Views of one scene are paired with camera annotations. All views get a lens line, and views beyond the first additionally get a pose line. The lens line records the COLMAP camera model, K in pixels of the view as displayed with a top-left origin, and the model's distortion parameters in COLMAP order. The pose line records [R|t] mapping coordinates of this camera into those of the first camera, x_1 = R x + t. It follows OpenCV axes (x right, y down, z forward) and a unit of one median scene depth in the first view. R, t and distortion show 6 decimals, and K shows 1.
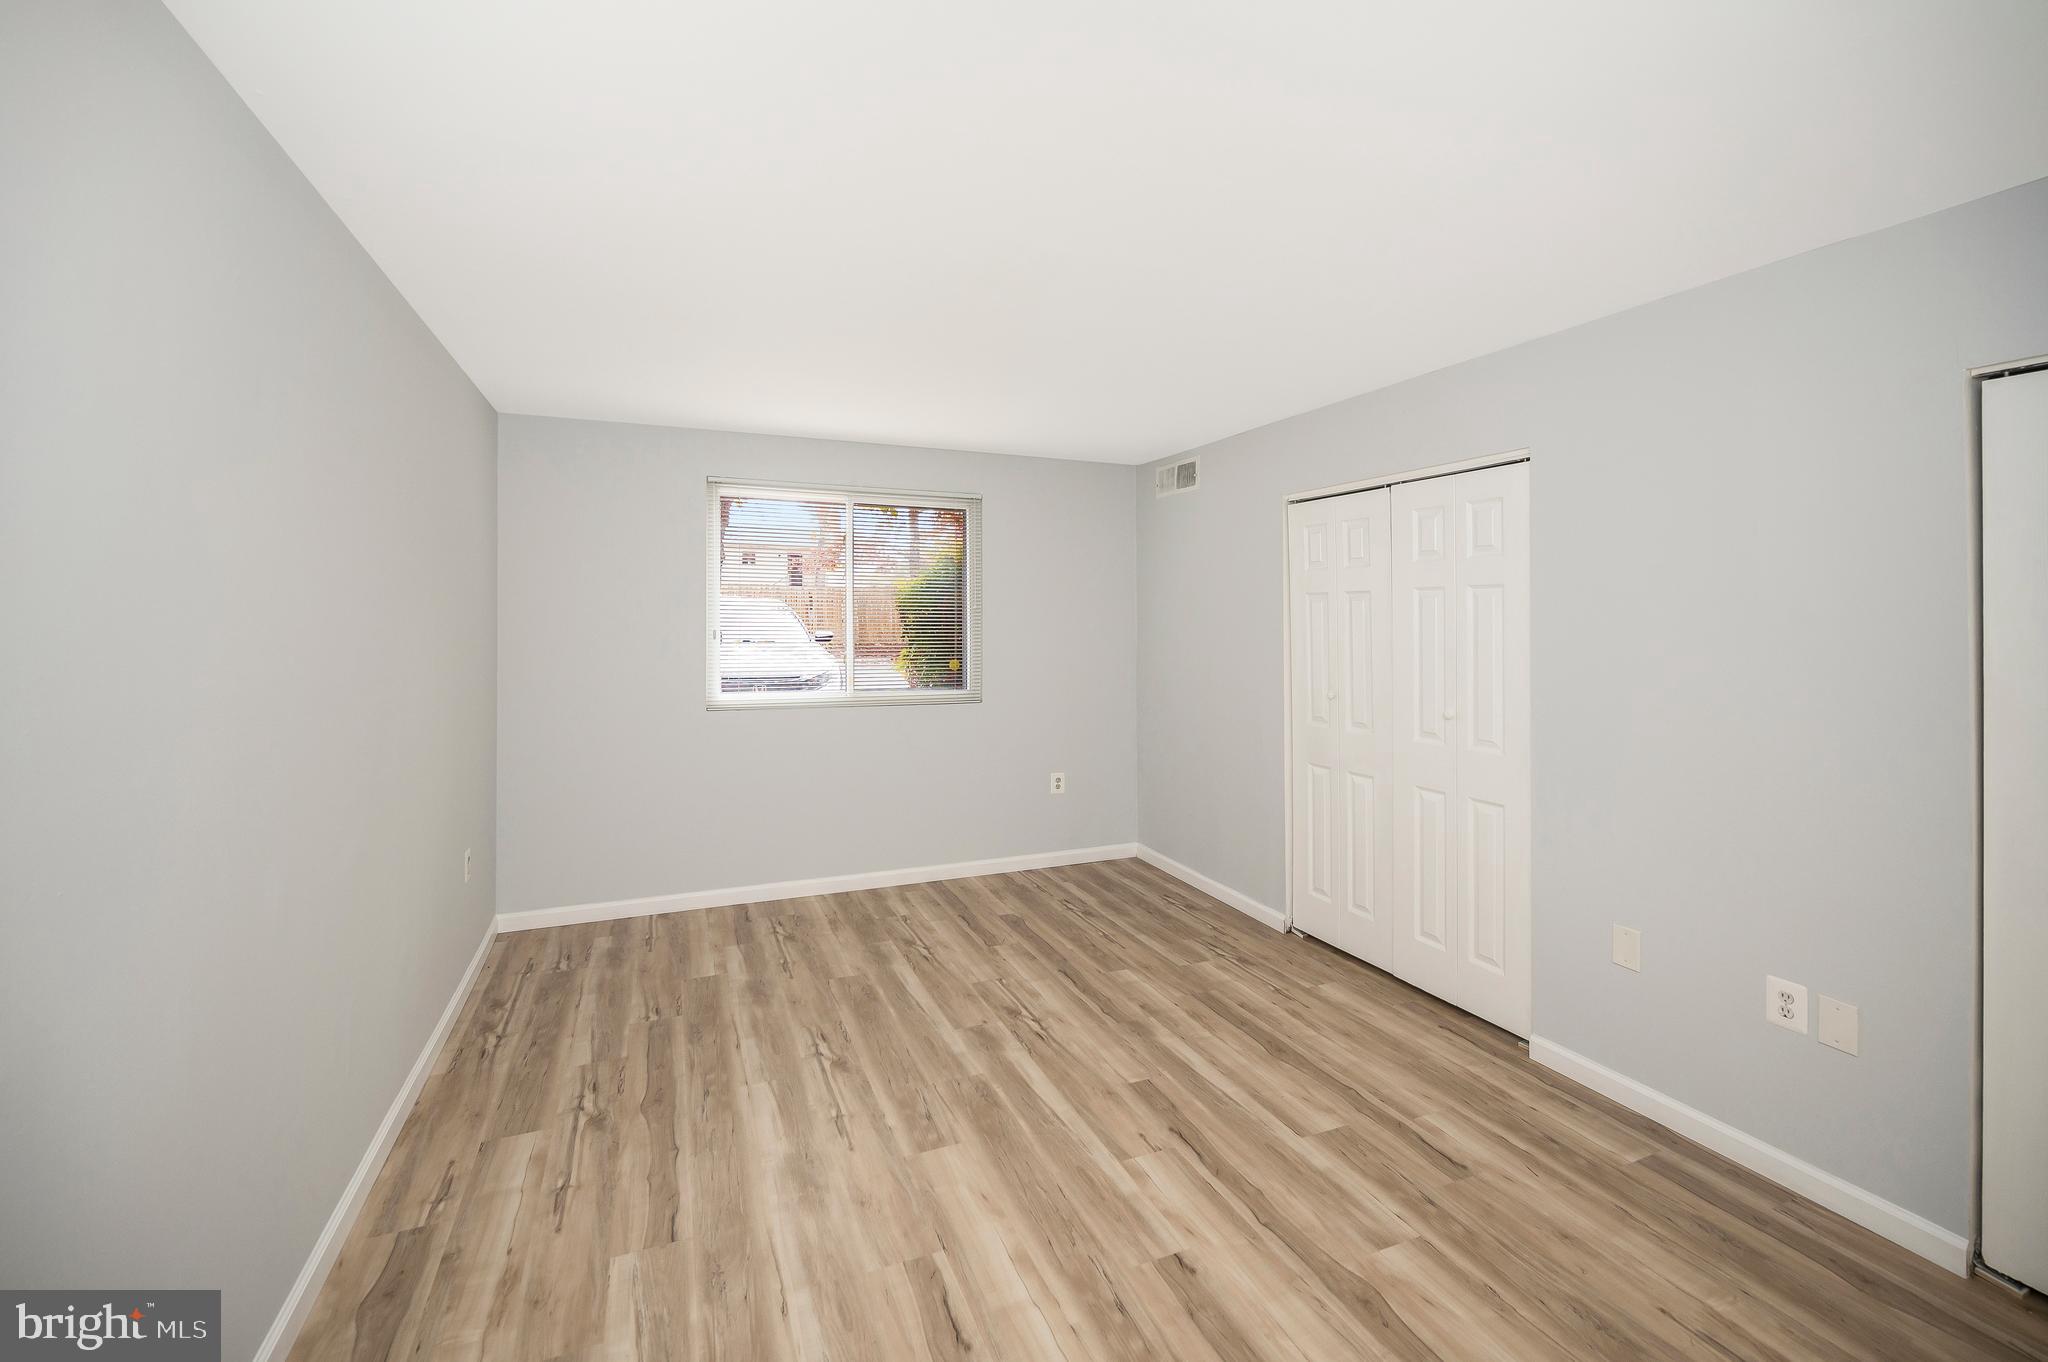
lens RADIAL K [[848.9, 0, 1032.2], [0, 848.9, 623.5], [0, 0, 1]] dist [-0.001295, -0.000147]
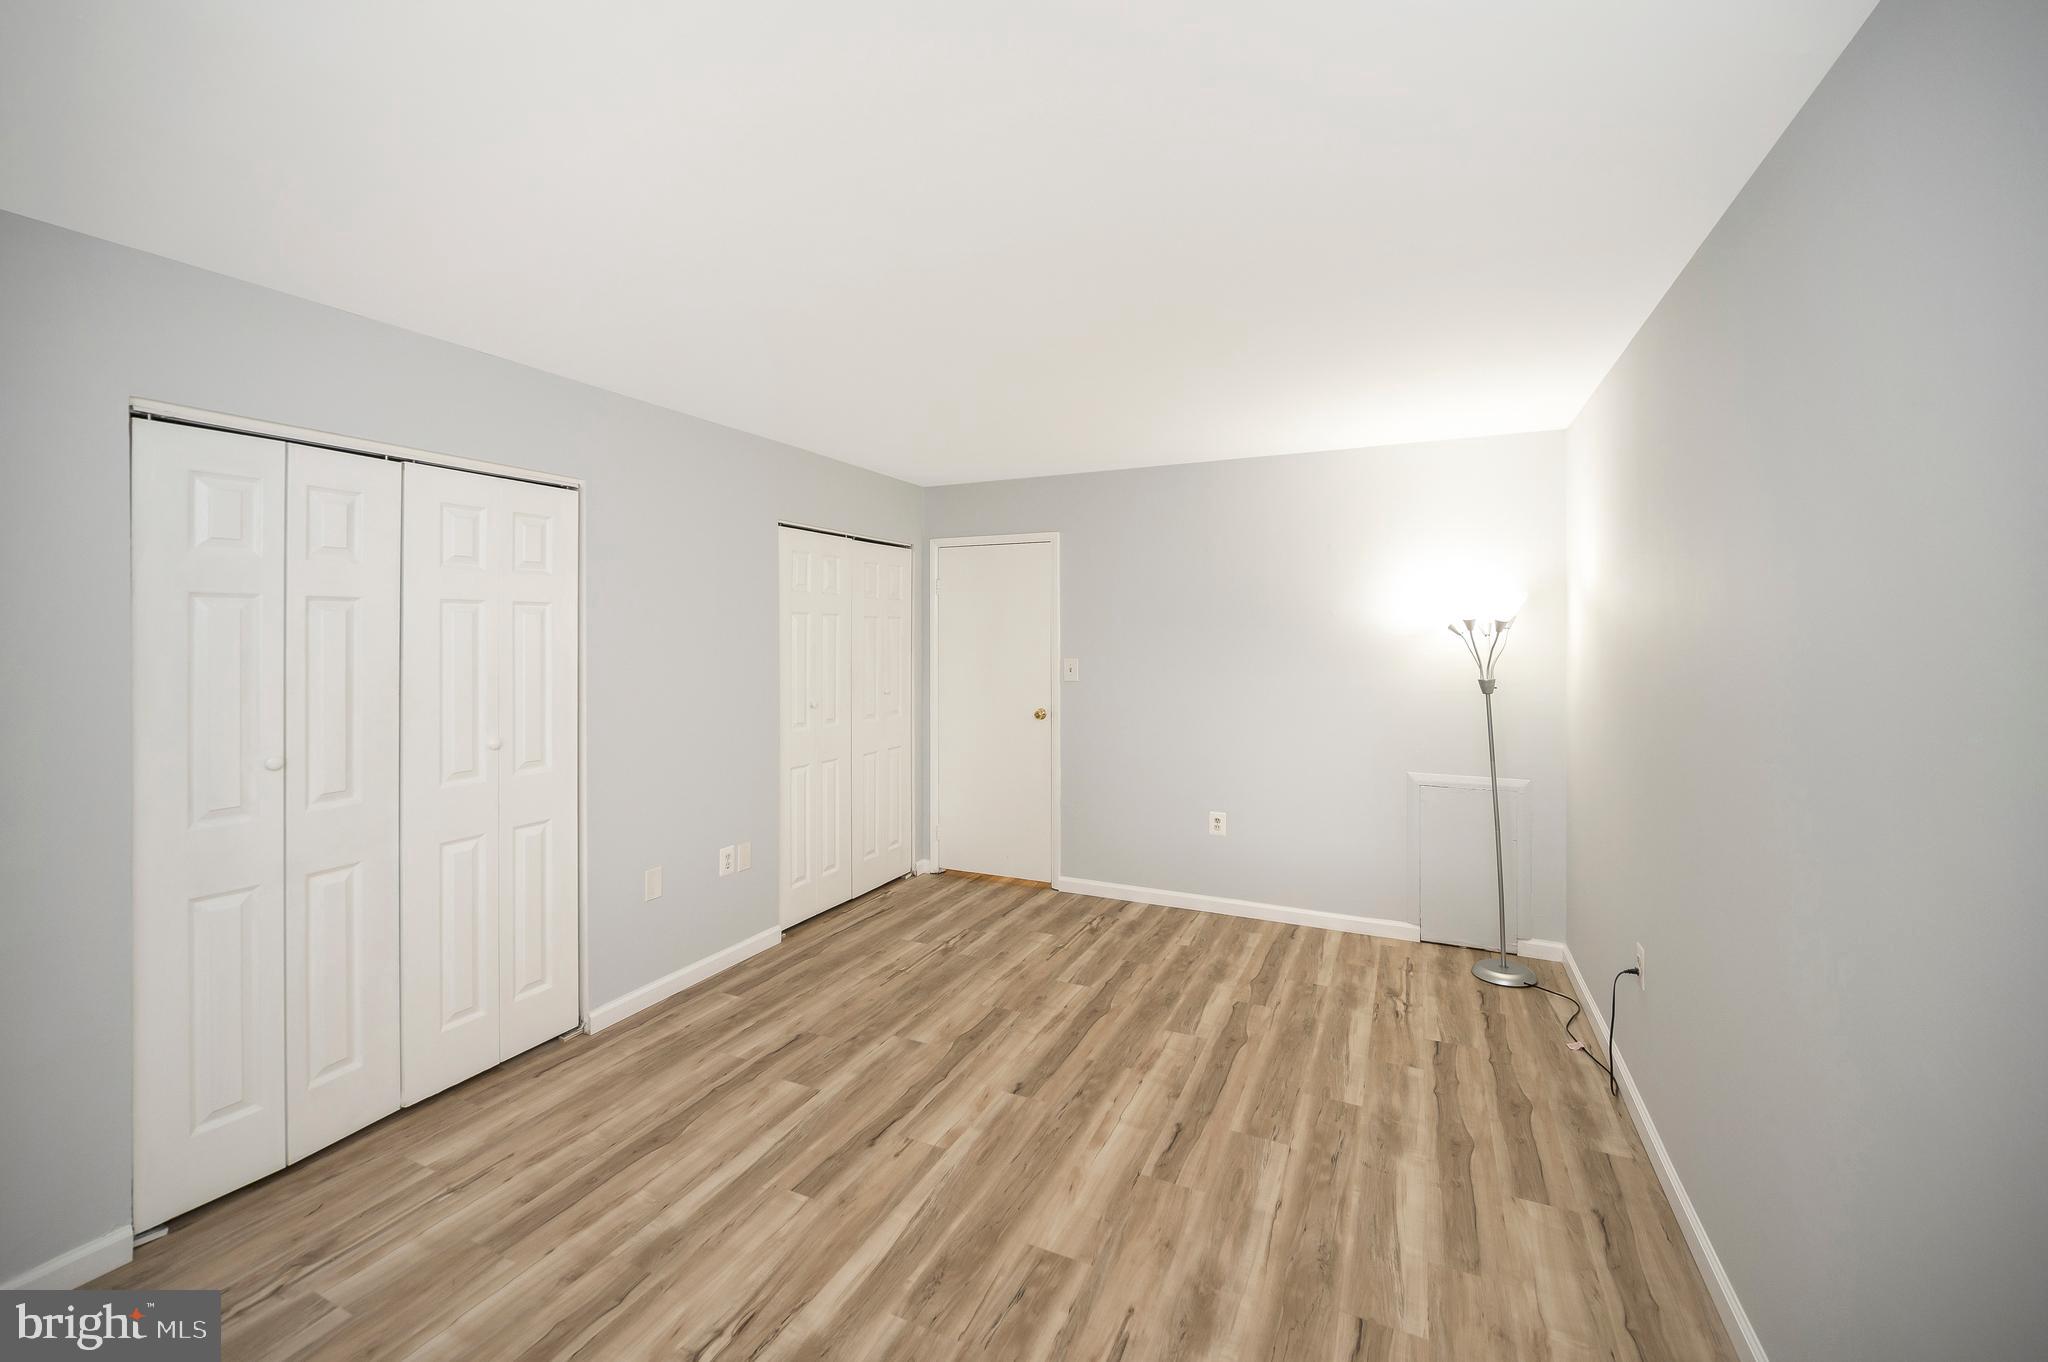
lens RADIAL K [[848.9, 0, 1014.5], [0, 848.9, 633.3], [0, 0, 1]] dist [-0.001295, -0.000147]
pose [[-0.658869, -0.003297, 0.752251, -0.734388], [0.002304, 0.999977, 0.006401, -0.017682], [-0.752254, 0.005951, -0.658846, 1.599730]]
